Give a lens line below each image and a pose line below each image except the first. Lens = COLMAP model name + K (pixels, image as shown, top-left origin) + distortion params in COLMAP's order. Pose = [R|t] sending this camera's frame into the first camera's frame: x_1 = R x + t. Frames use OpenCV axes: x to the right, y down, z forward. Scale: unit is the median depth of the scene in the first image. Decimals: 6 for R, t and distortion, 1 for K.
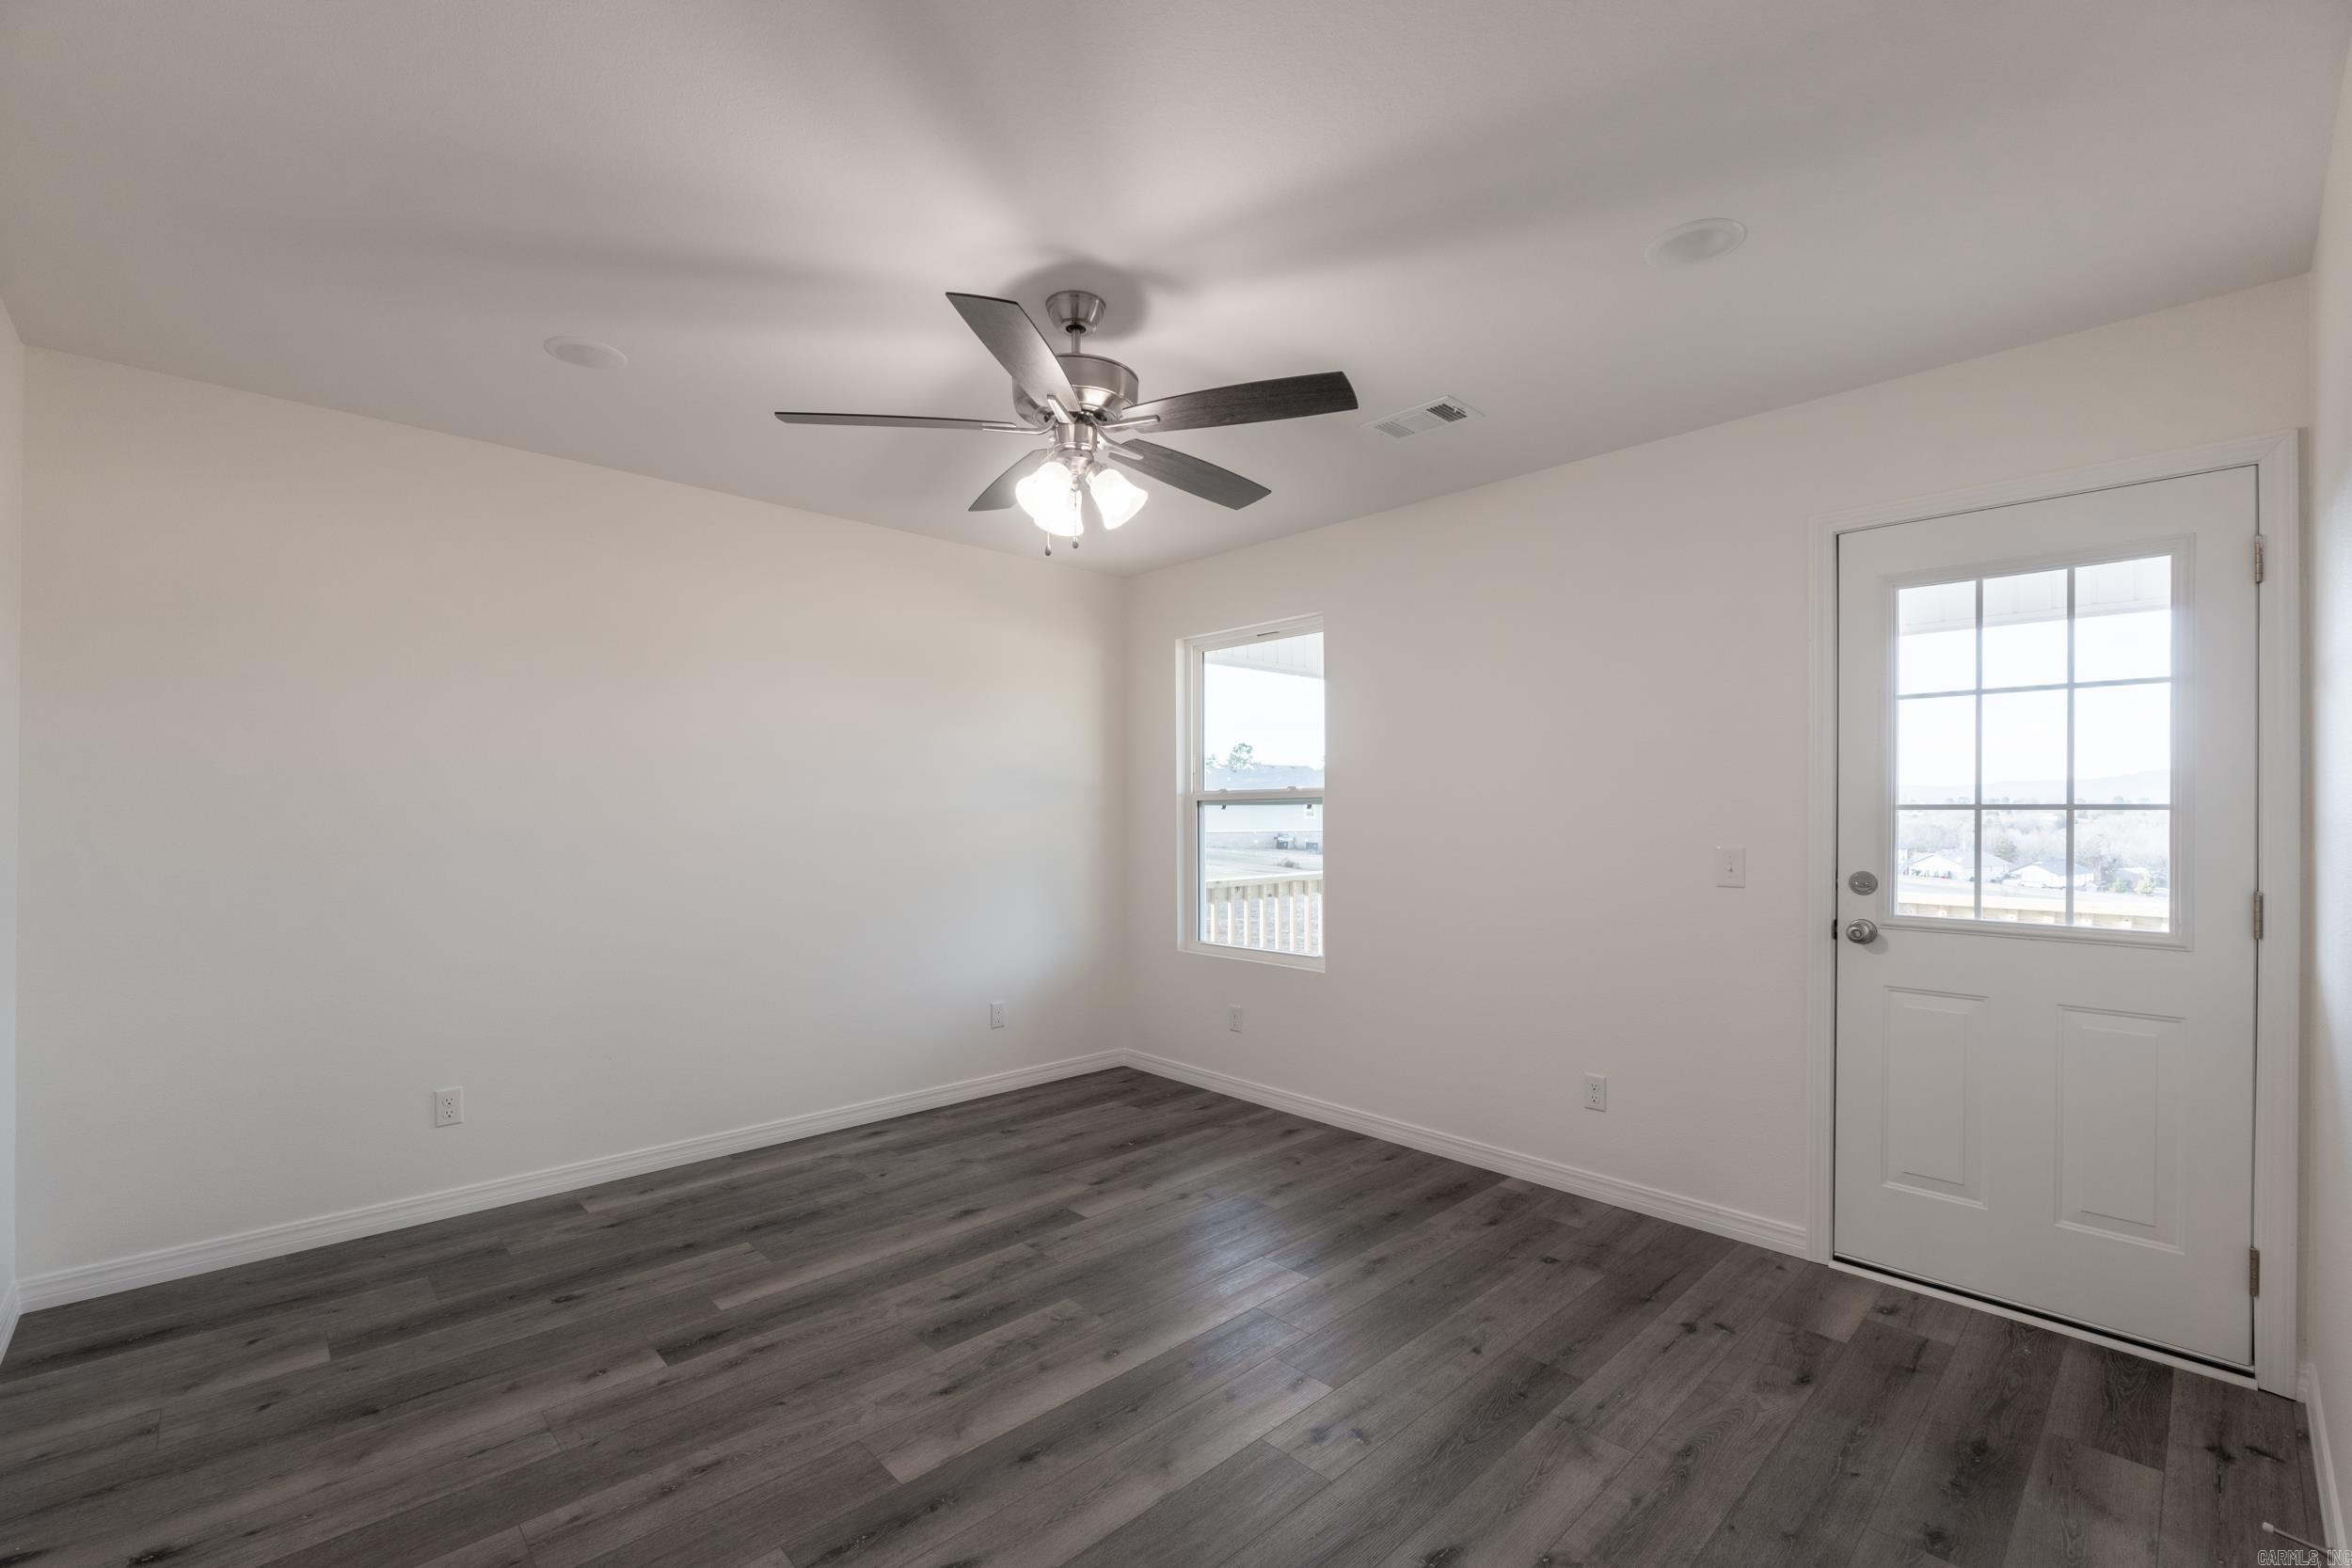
lens RADIAL K [[996.9, 0, 1169.1], [0, 996.9, 824.9], [0, 0, 1]] dist [0.000104, 0.000023]
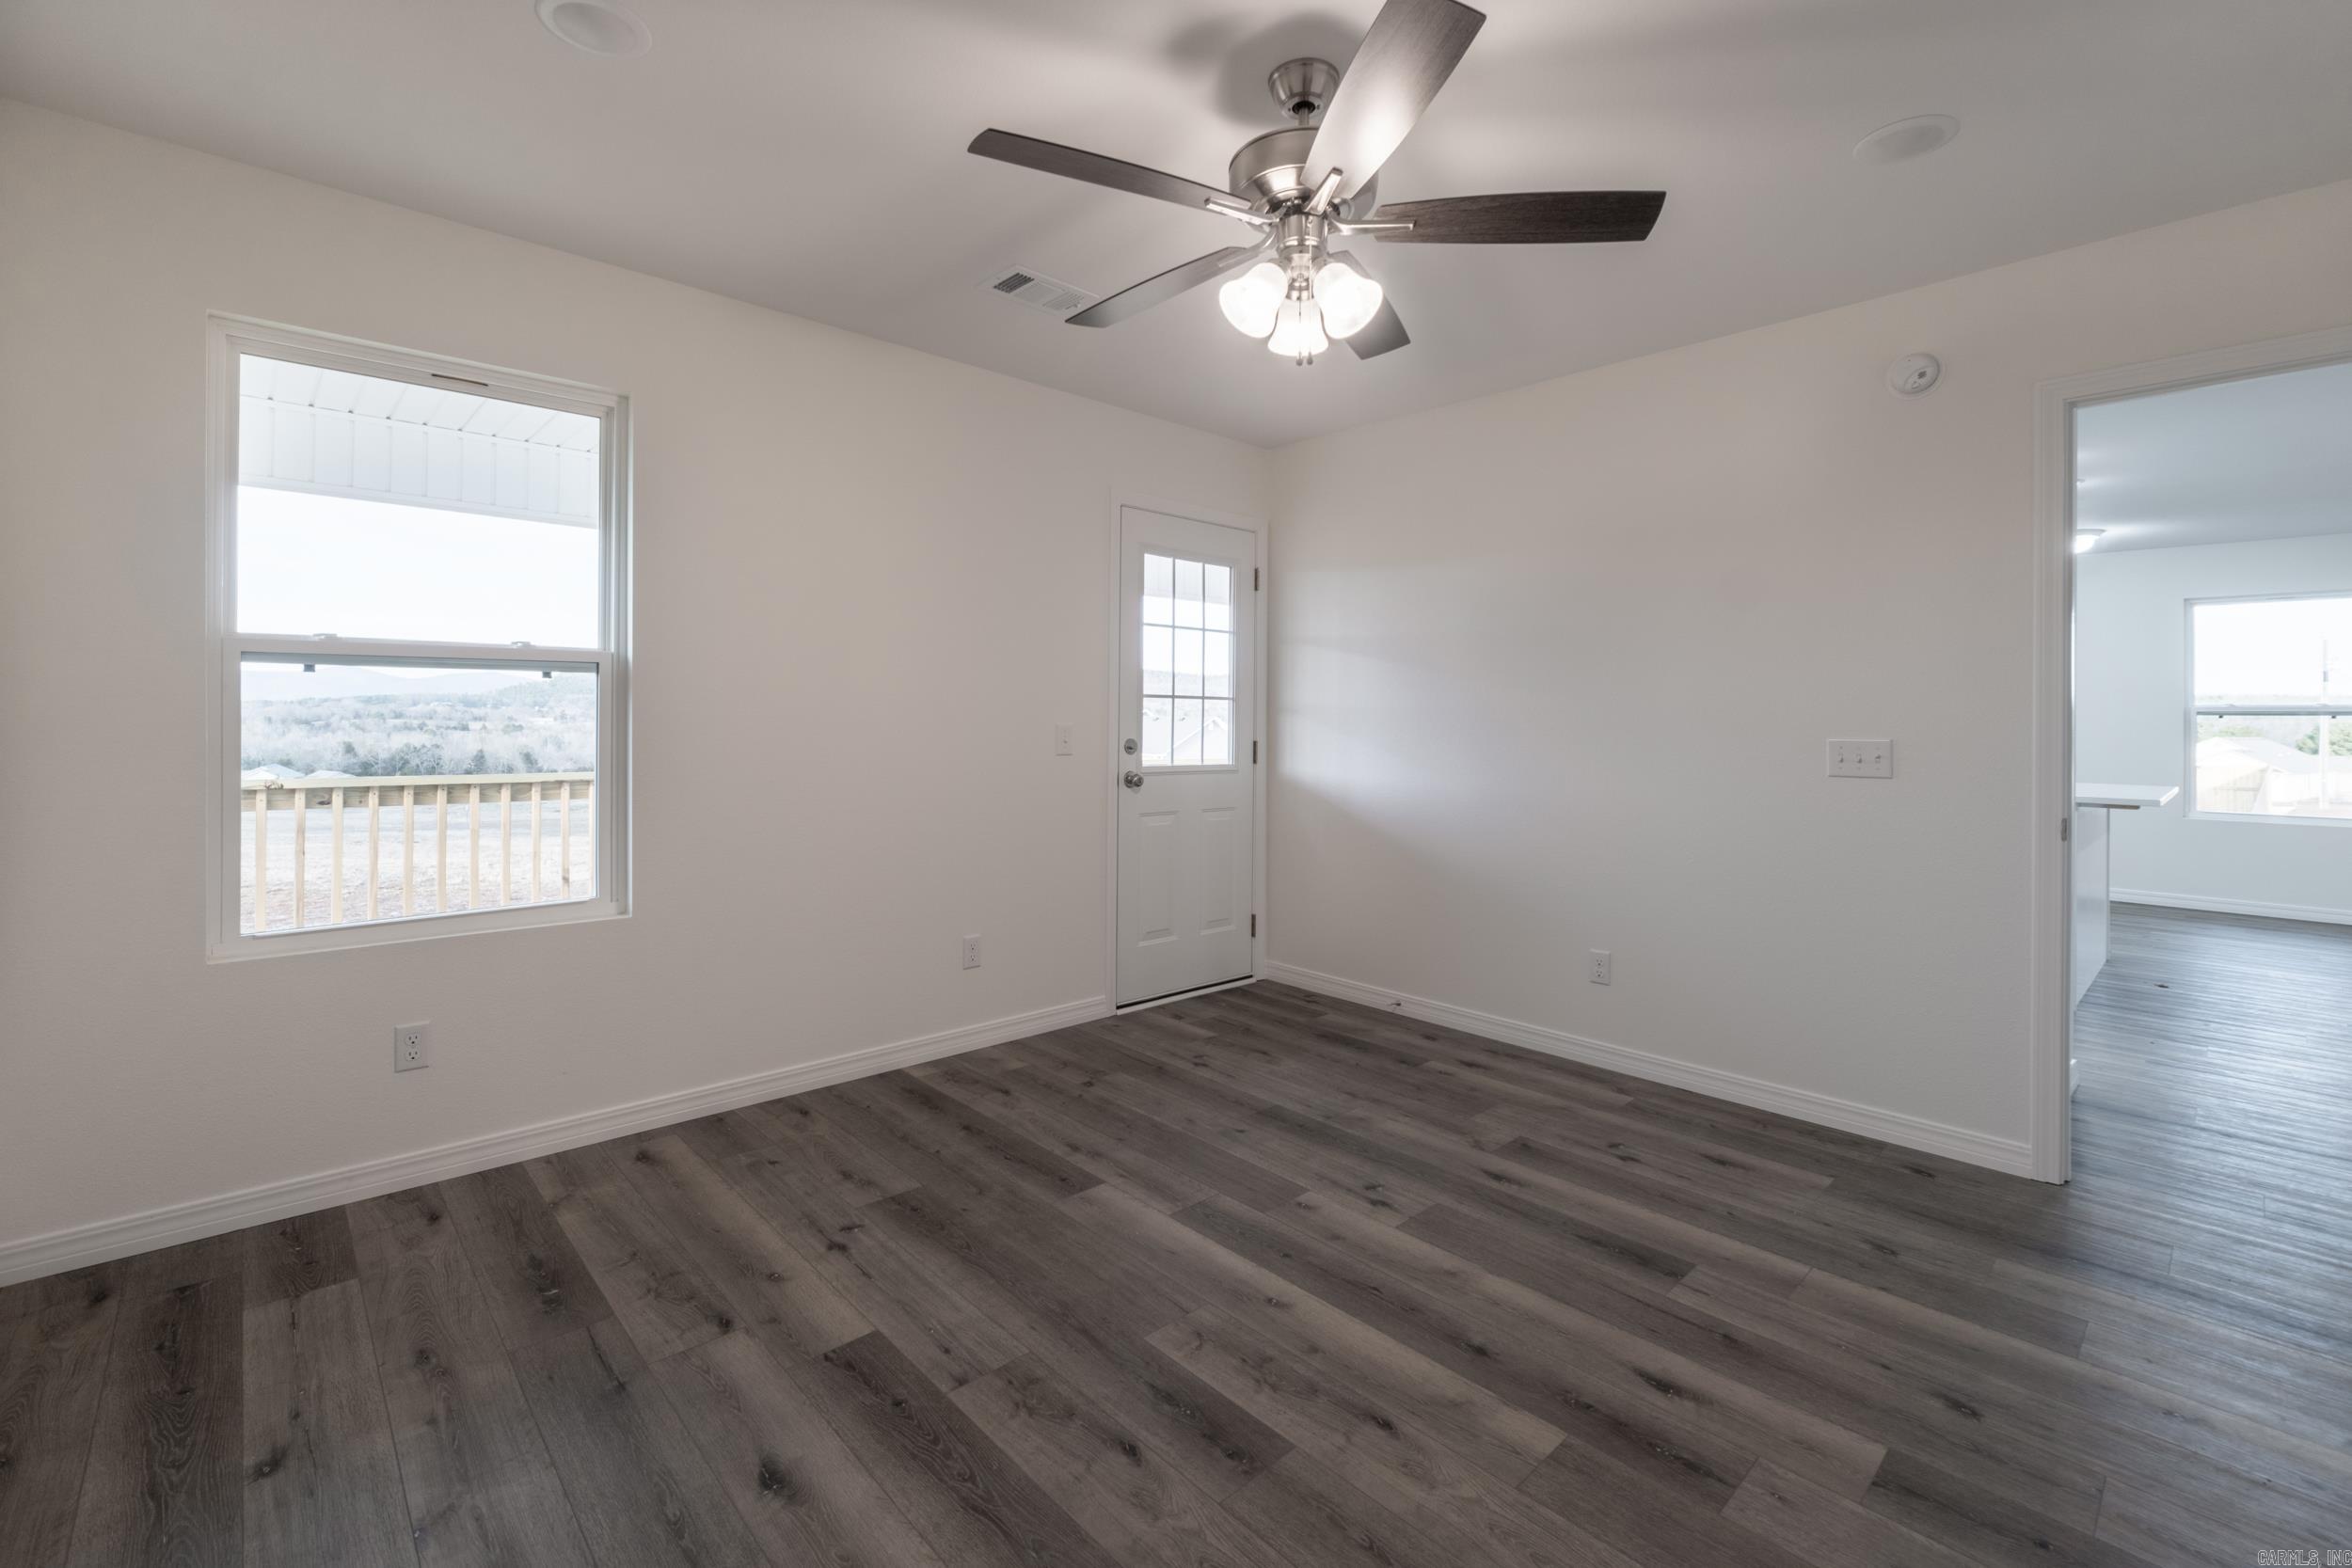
lens RADIAL K [[1003.5, 0, 1173.0], [0, 1003.5, 717.5], [0, 0, 1]] dist [-0.003011, -0.000438]
pose [[0.012277, 0.001894, 0.999923, -0.788810], [0.001005, 0.999998, -0.001907, 0.018004], [-0.999924, 0.001029, 0.012275, 0.909386]]
